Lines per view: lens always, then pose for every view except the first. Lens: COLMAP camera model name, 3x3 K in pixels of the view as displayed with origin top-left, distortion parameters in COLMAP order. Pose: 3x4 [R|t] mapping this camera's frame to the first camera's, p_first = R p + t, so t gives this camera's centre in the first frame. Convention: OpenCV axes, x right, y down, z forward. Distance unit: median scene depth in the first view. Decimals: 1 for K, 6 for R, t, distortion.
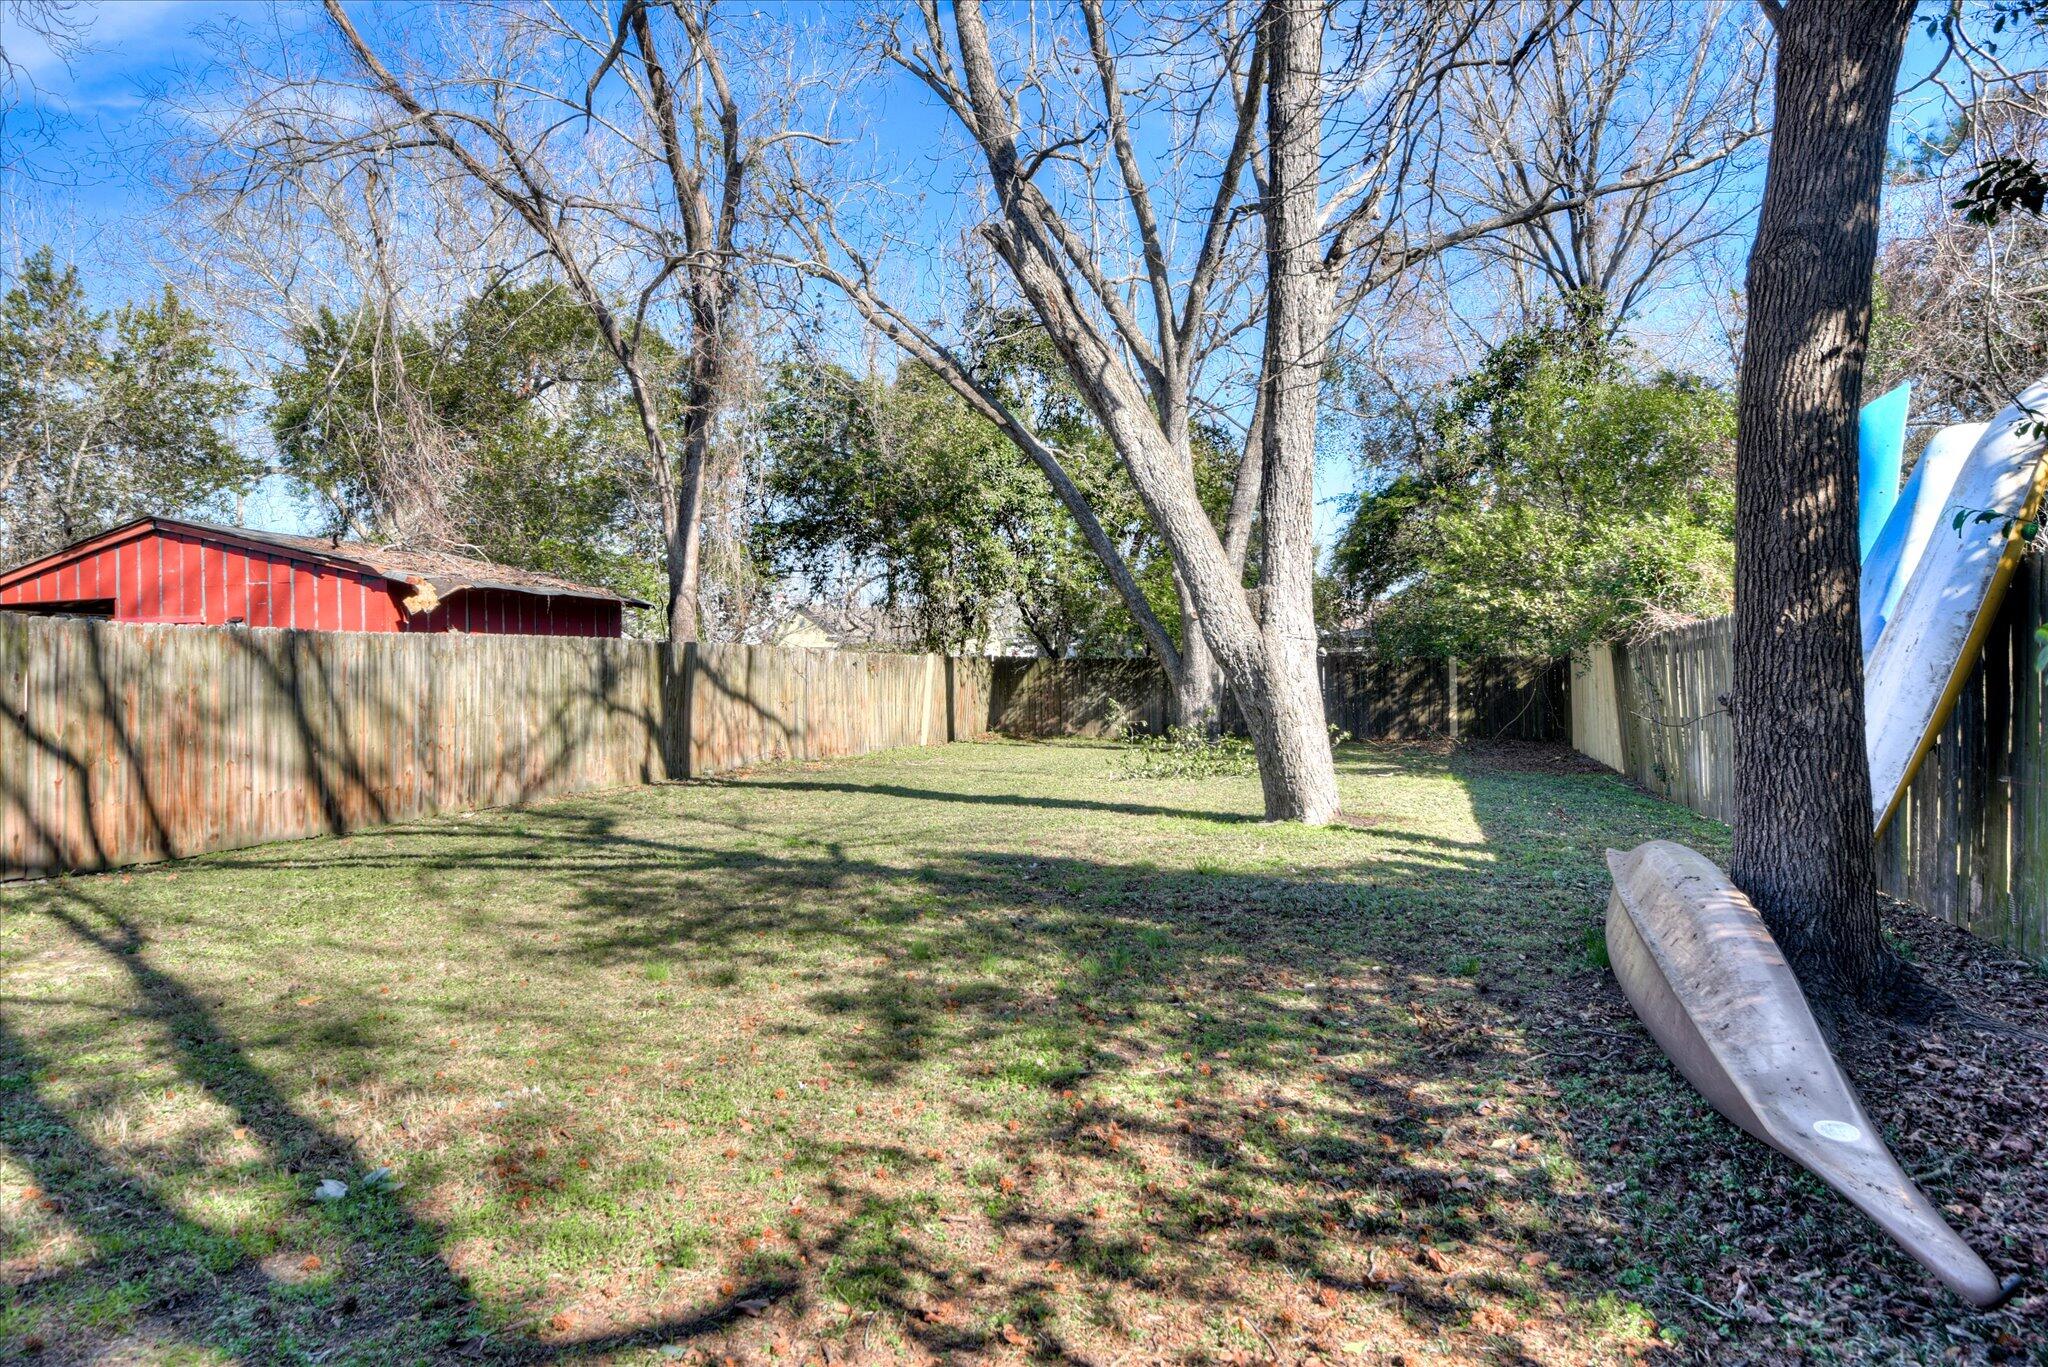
lens RADIAL K [[1003.5, 0, 1032.1], [0, 1003.5, 692.2], [0, 0, 1]] dist [-0.006894, -0.009580]
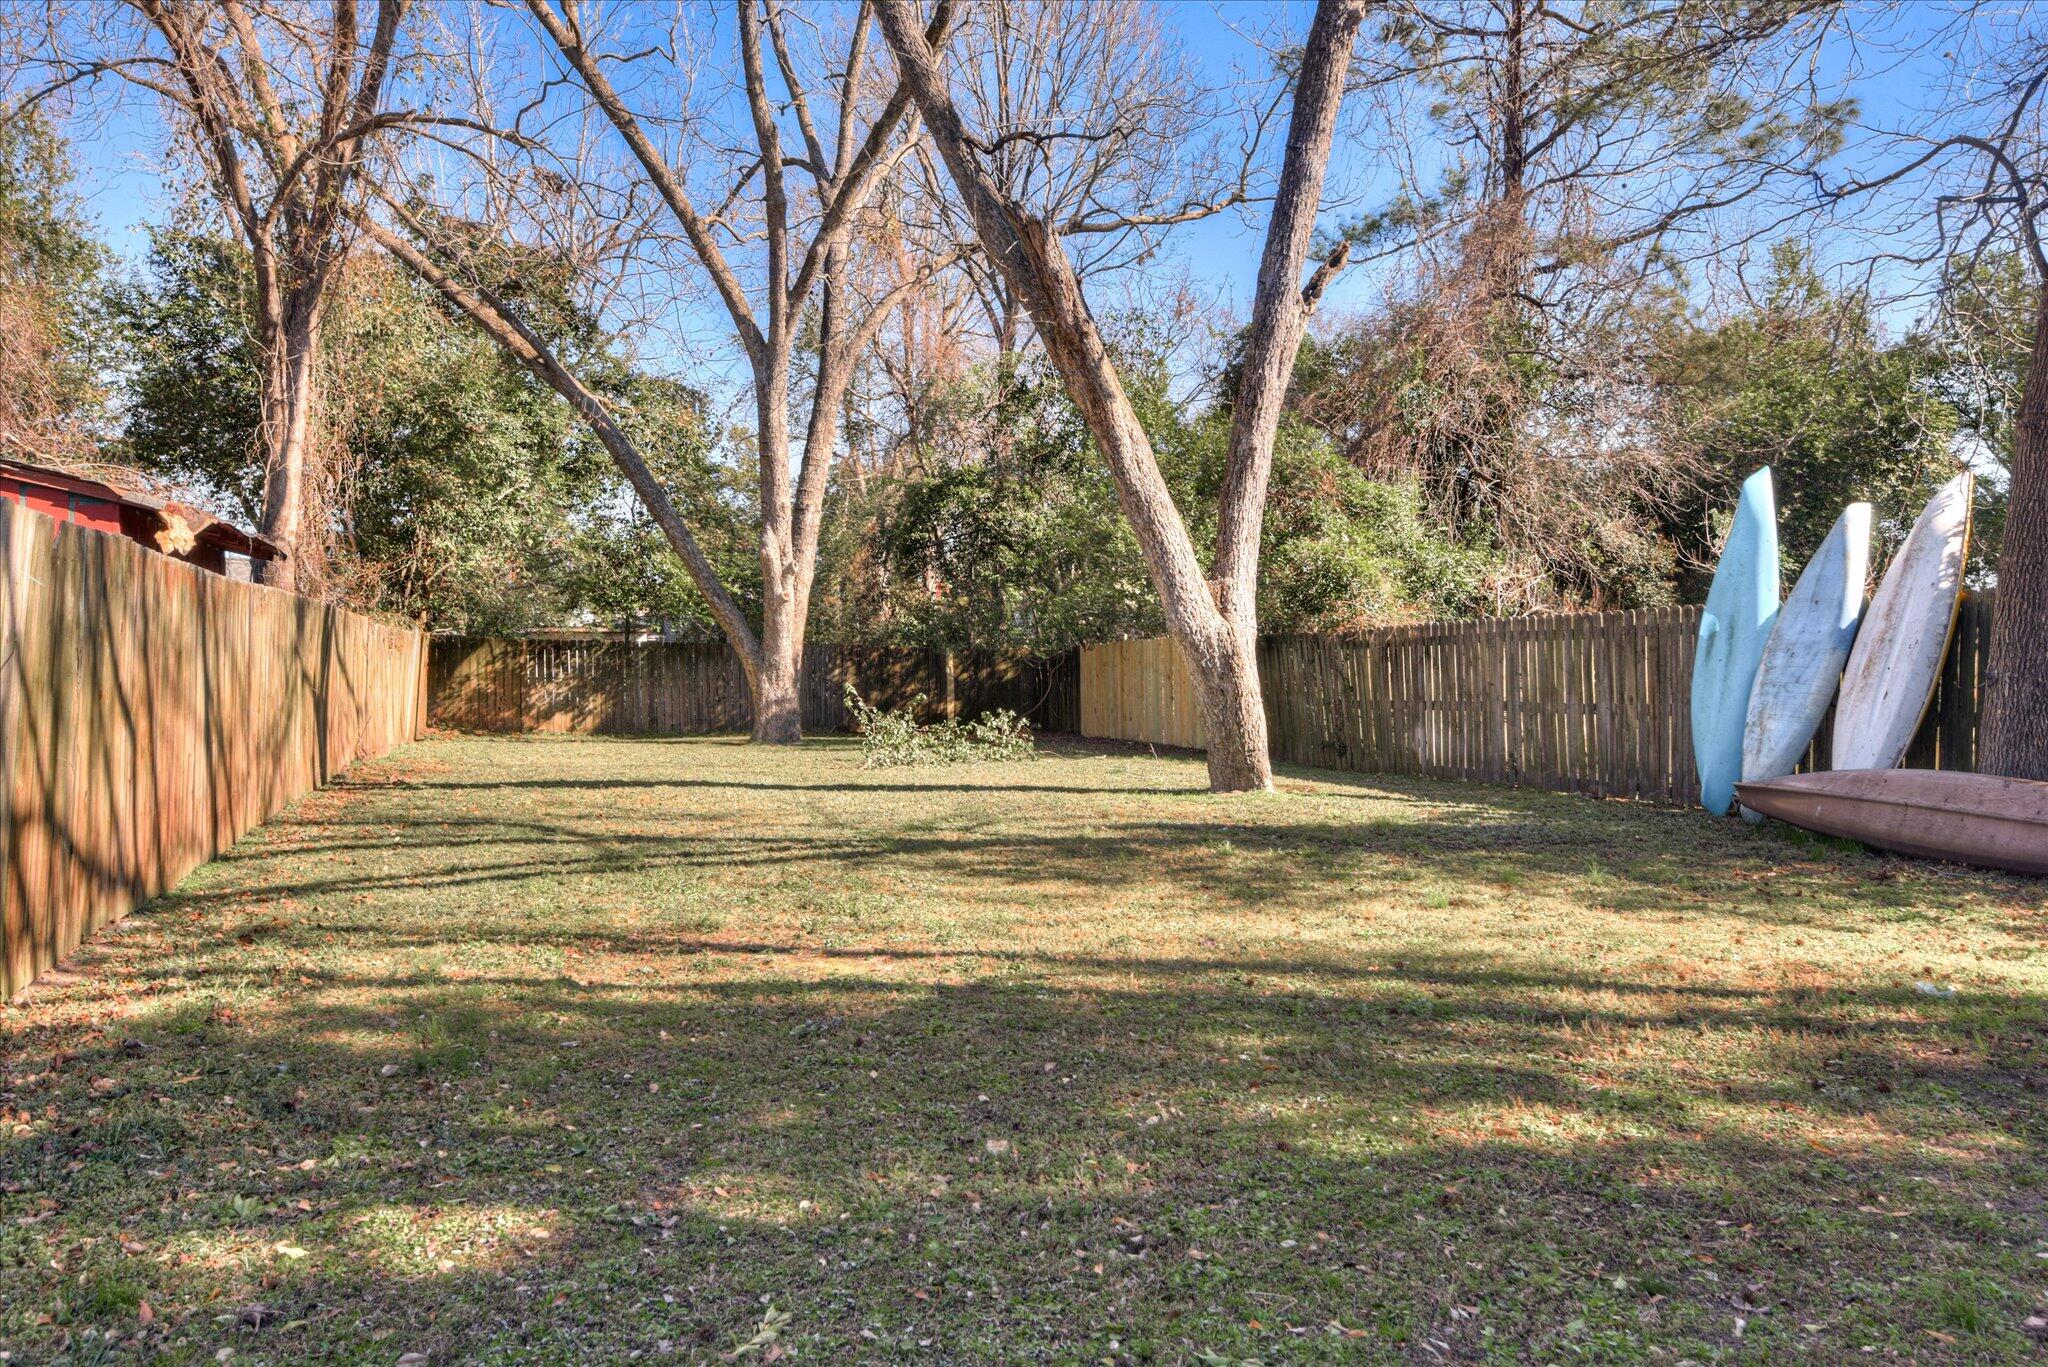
lens RADIAL K [[1080.2, 0, 1016.4], [0, 1080.2, 680.8], [0, 0, 1]] dist [-0.001186, -0.000083]
pose [[0.896278, 0.008656, 0.443408, -0.417094], [-0.008350, 0.999962, -0.002642, 0.009611], [-0.443414, -0.001335, 0.896316, 0.031585]]
